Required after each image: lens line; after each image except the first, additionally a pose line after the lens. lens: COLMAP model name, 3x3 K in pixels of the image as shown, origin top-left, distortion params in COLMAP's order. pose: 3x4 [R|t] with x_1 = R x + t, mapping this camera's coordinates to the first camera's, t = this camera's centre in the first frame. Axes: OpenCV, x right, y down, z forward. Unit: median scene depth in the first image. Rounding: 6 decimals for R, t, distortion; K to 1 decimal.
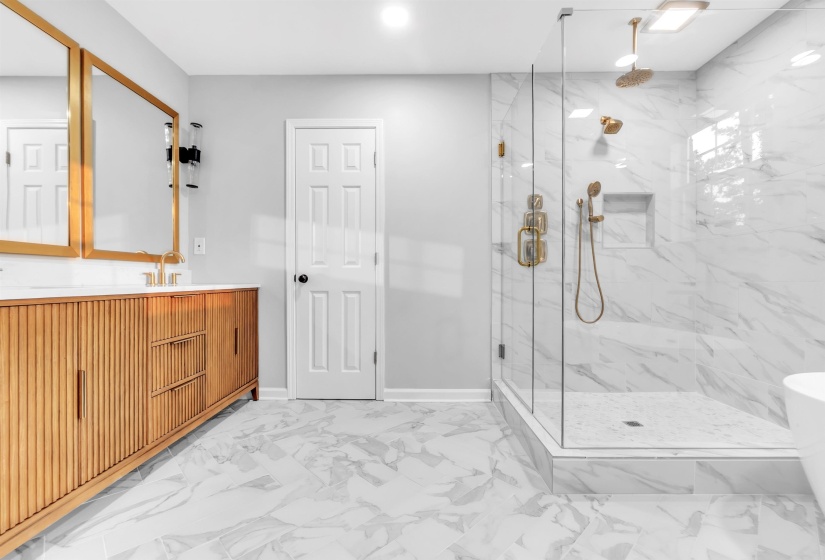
lens RADIAL K [[365.2, 0, 408.5], [0, 365.2, 280.9], [0, 0, 1]] dist [-0.002392, -0.000122]
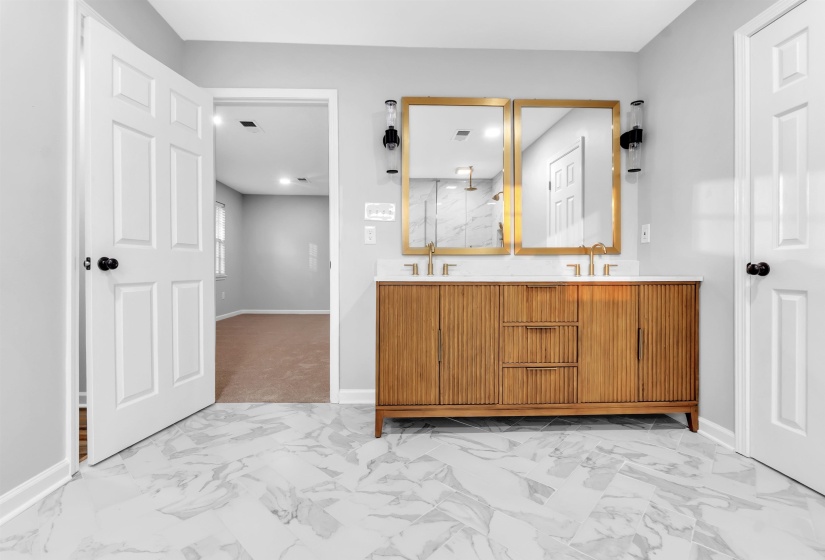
lens RADIAL K [[372.6, 0, 410.0], [0, 372.6, 270.5], [0, 0, 1]] dist [-0.000641, 0.000274]
pose [[0.055212, -0.003637, -0.998468, 0.407451], [-0.003667, 0.999986, -0.003845, 0.001066], [0.998468, 0.003873, 0.055197, 0.478053]]
